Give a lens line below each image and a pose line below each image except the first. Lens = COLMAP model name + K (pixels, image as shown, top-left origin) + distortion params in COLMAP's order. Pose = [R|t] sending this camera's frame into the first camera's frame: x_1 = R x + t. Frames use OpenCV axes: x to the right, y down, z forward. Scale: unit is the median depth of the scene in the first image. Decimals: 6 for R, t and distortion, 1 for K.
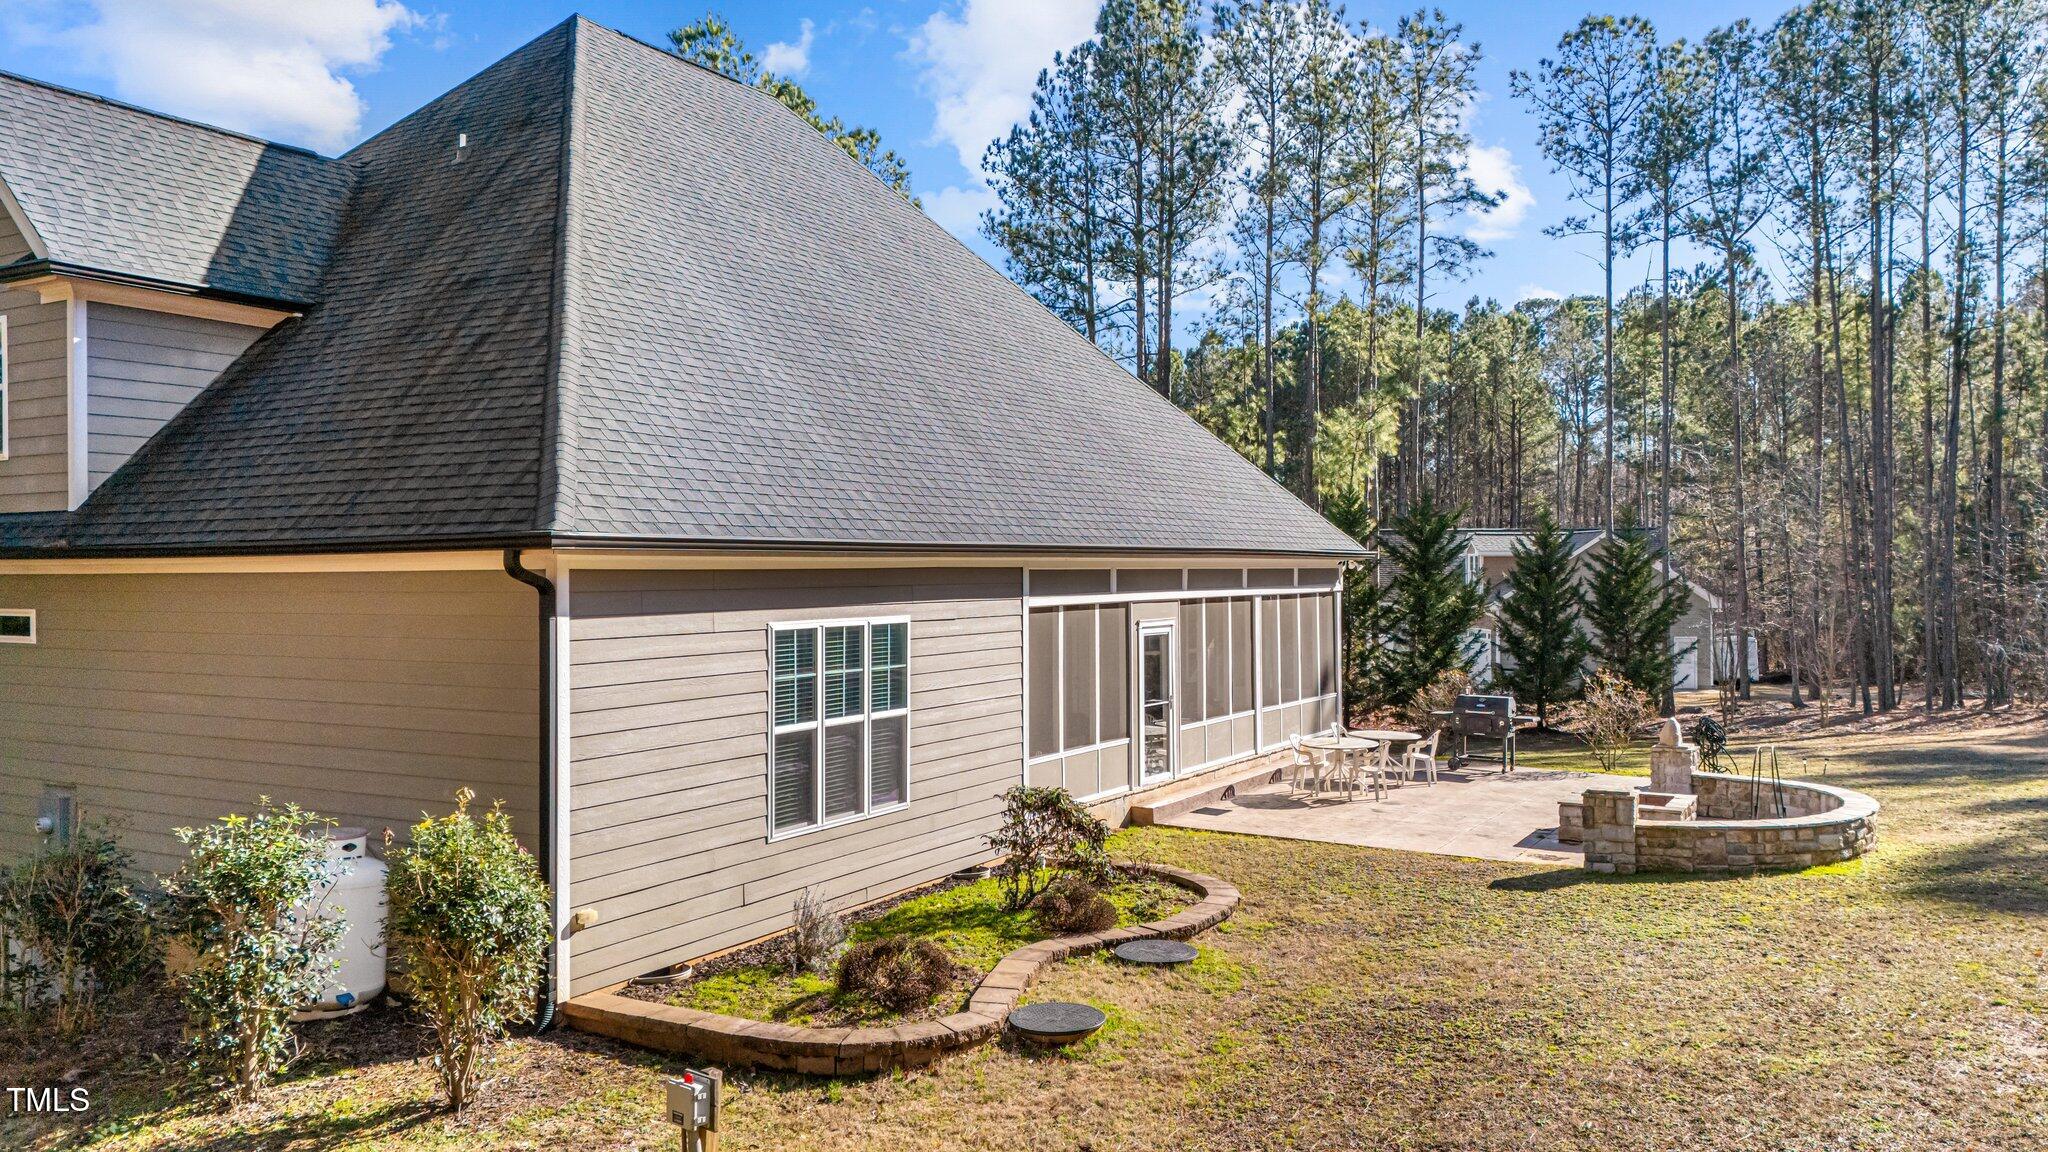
lens RADIAL K [[1518.8, 0, 1017.0], [0, 1518.8, 566.0], [0, 0, 1]] dist [0.086207, -0.084377]
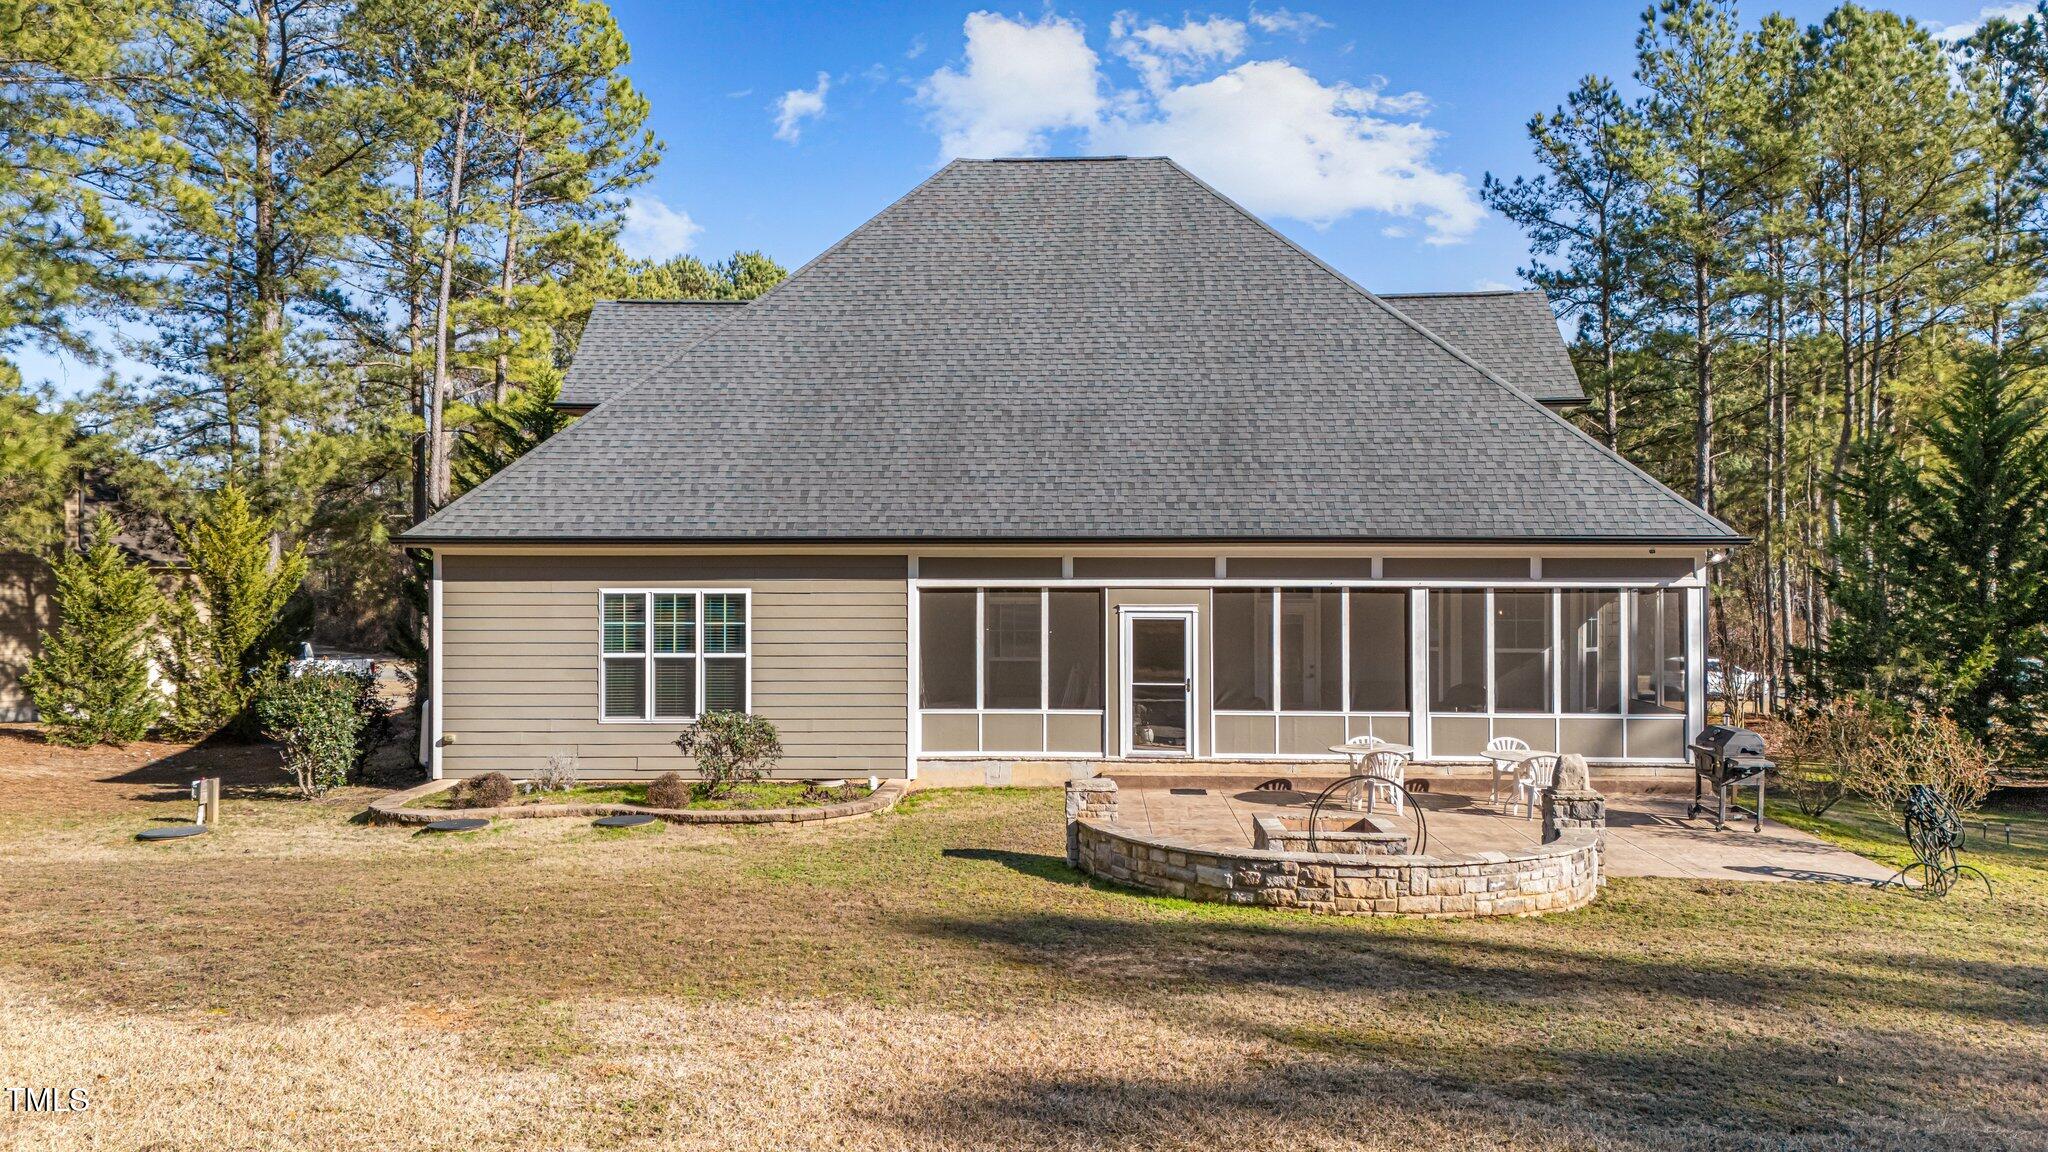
lens RADIAL K [[1518.7, 0, 1013.2], [0, 1518.7, 589.7], [0, 0, 1]] dist [0.106730, -0.117763]
pose [[0.476879, 0.022120, -0.878691, 1.301474], [-0.002147, 0.999710, 0.024002, -0.001300], [0.878966, -0.009560, 0.476788, 0.535272]]
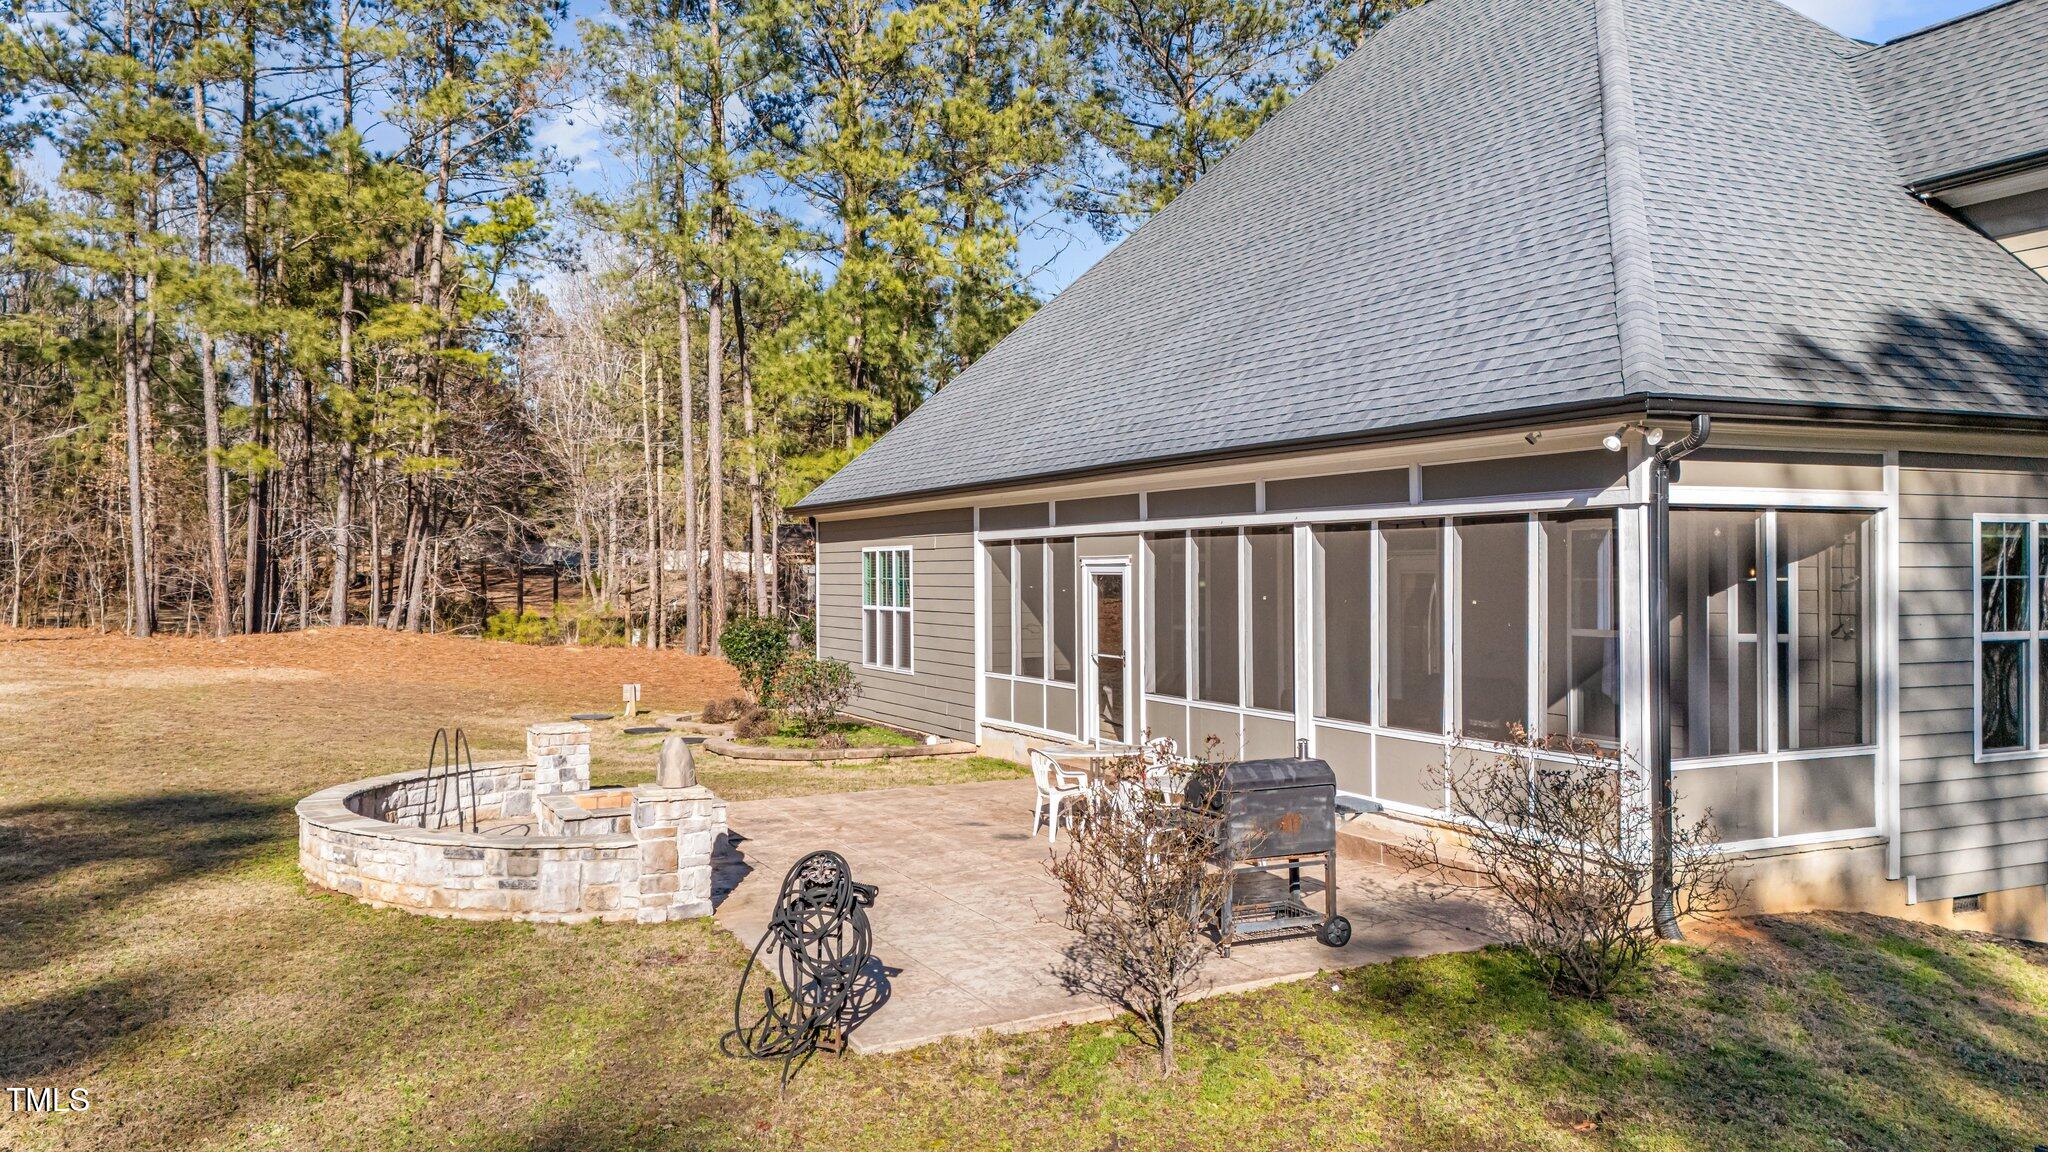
lens RADIAL K [[1518.8, 0, 1017.0], [0, 1518.8, 566.0], [0, 0, 1]] dist [0.086207, -0.084377]
pose [[-0.549898, 0.008976, -0.835183, 1.102958], [0.013254, 0.999910, 0.002020, 0.050903], [0.835127, -0.009959, -0.549968, 1.893654]]
